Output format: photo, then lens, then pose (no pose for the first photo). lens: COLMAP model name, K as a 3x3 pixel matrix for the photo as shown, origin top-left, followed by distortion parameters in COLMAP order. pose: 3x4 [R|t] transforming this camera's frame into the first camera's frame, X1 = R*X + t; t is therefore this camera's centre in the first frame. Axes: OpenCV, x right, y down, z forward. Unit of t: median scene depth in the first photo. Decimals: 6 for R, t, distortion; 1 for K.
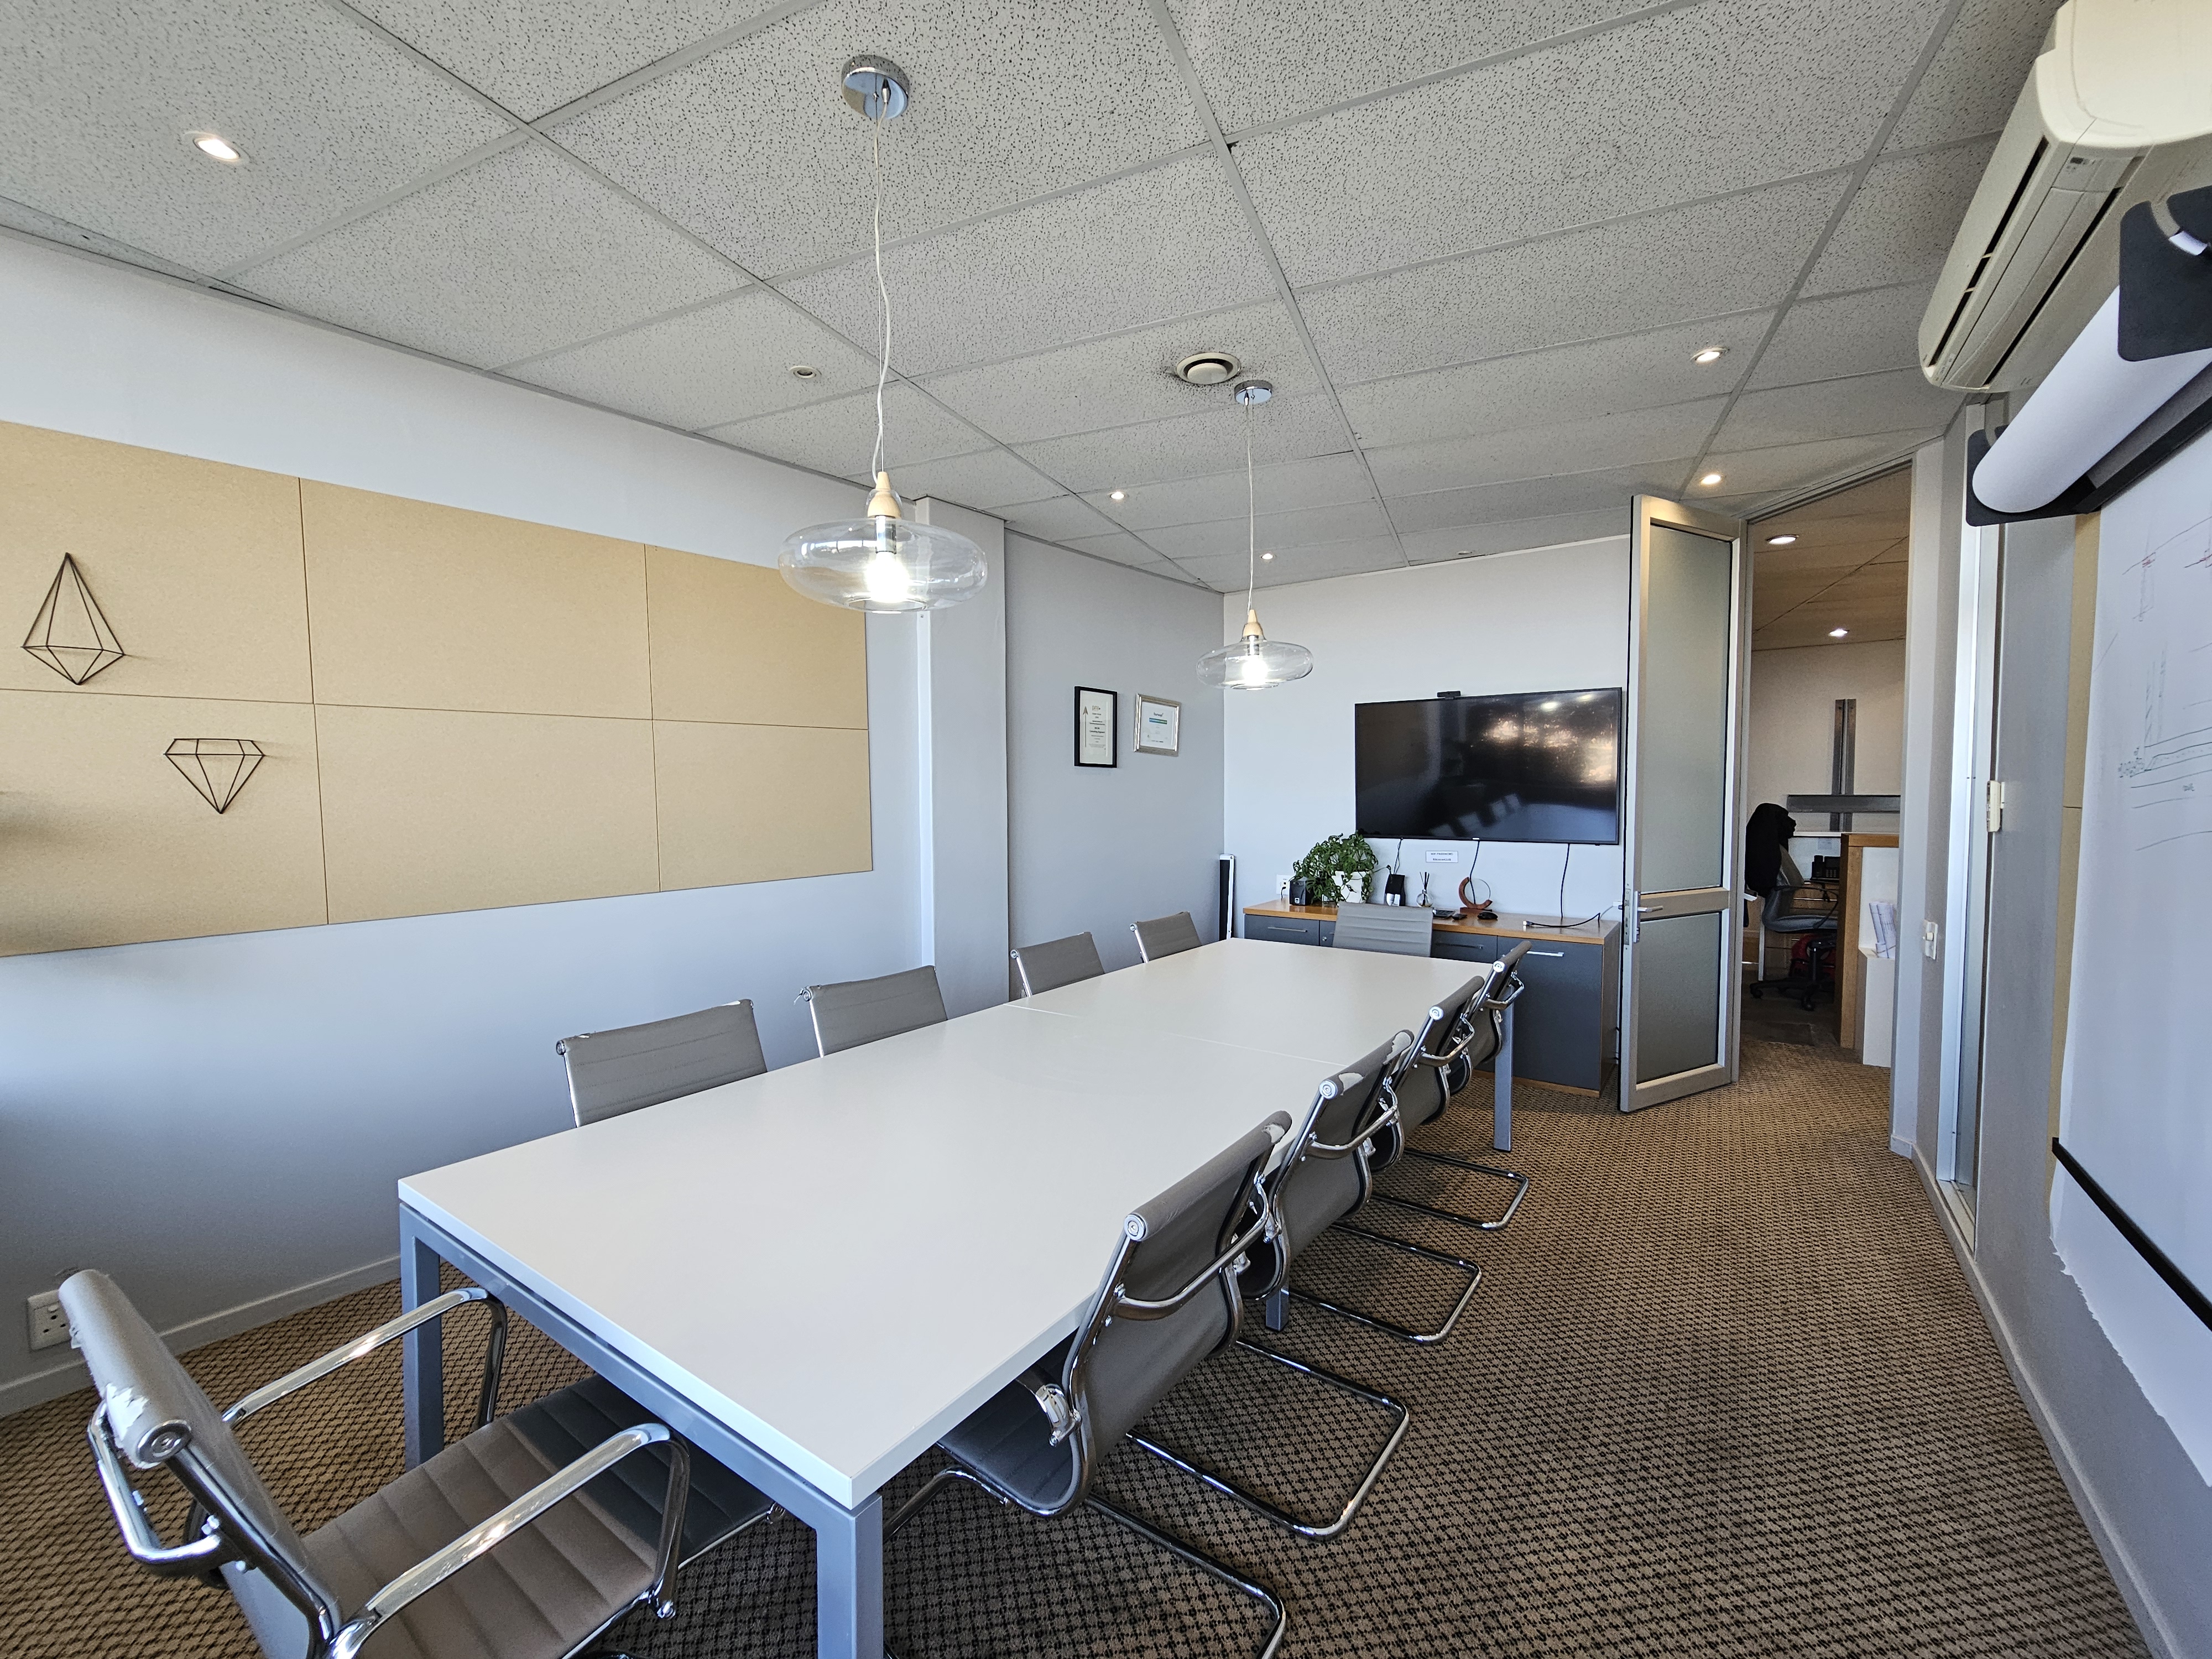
lens RADIAL K [[887.2, 0, 1134.0], [0, 887.2, 824.6], [0, 0, 1]] dist [-0.000711, -0.000063]
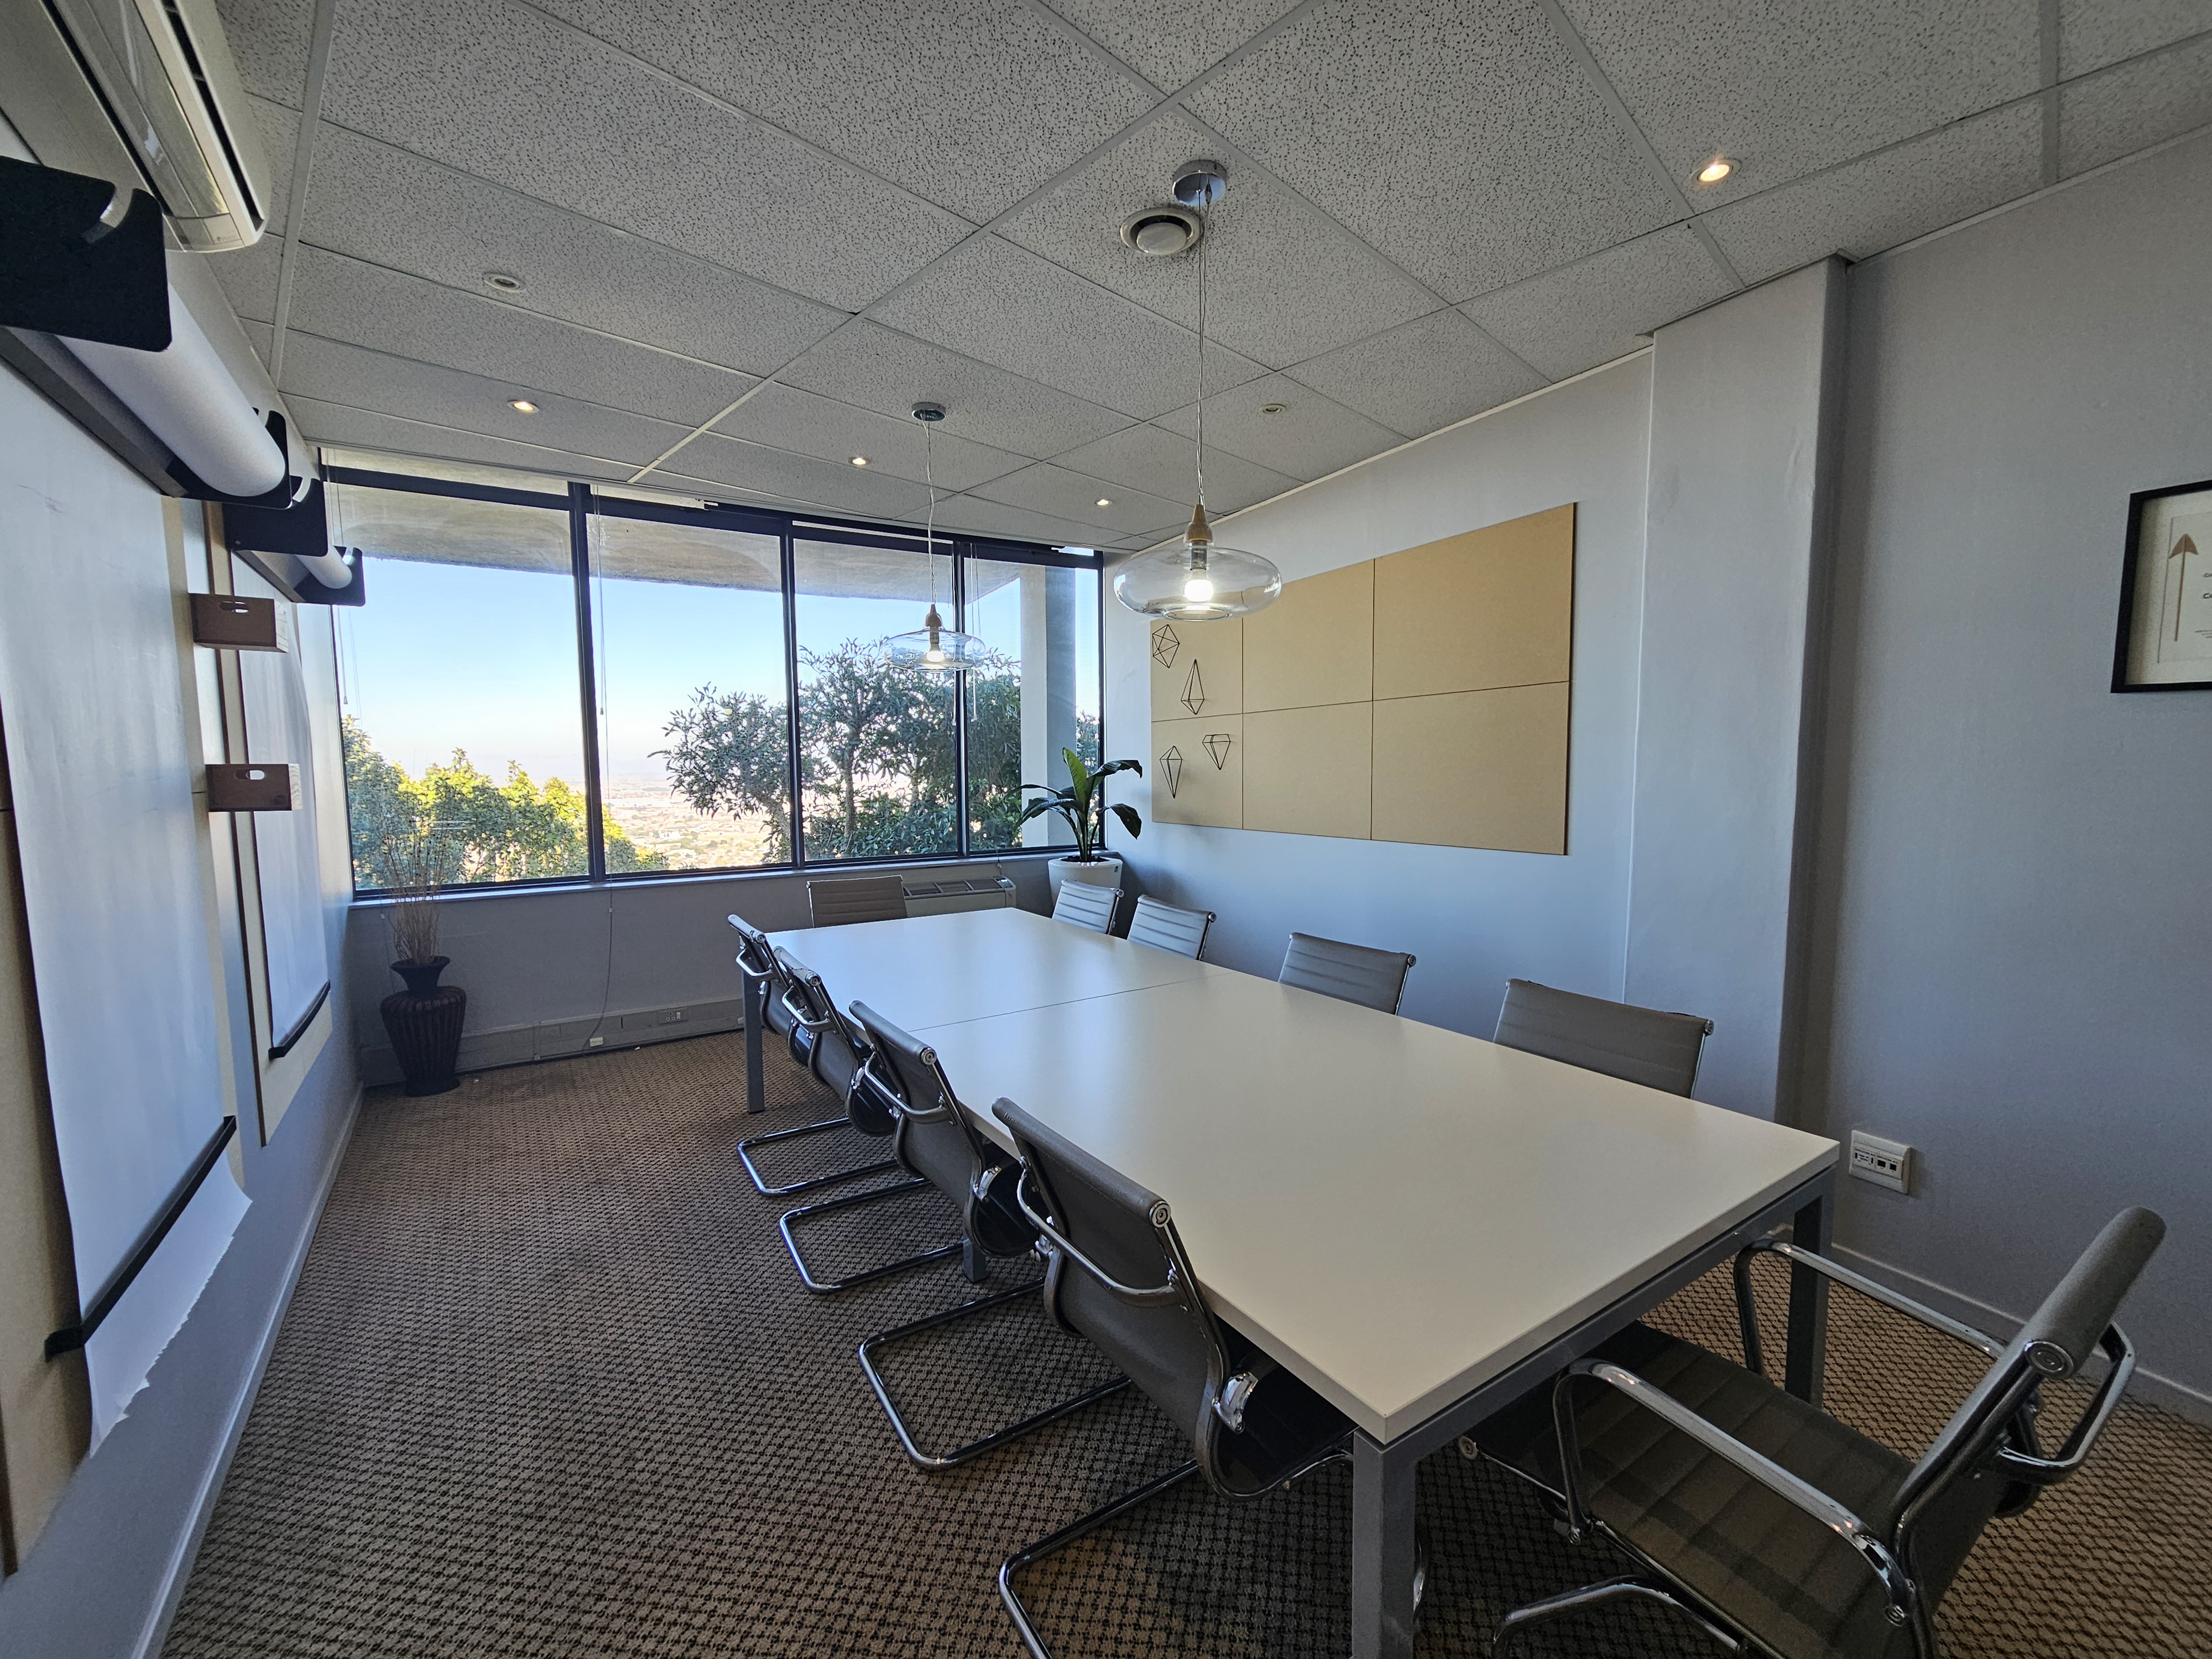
lens RADIAL K [[912.7, 0, 1104.4], [0, 912.7, 838.4], [0, 0, 1]] dist [-0.001254, -0.000072]
pose [[-0.379979, 0.082608, -0.921299, 0.879744], [-0.027221, 0.994574, 0.100406, -0.048705], [0.924595, 0.063231, -0.375668, 1.263196]]
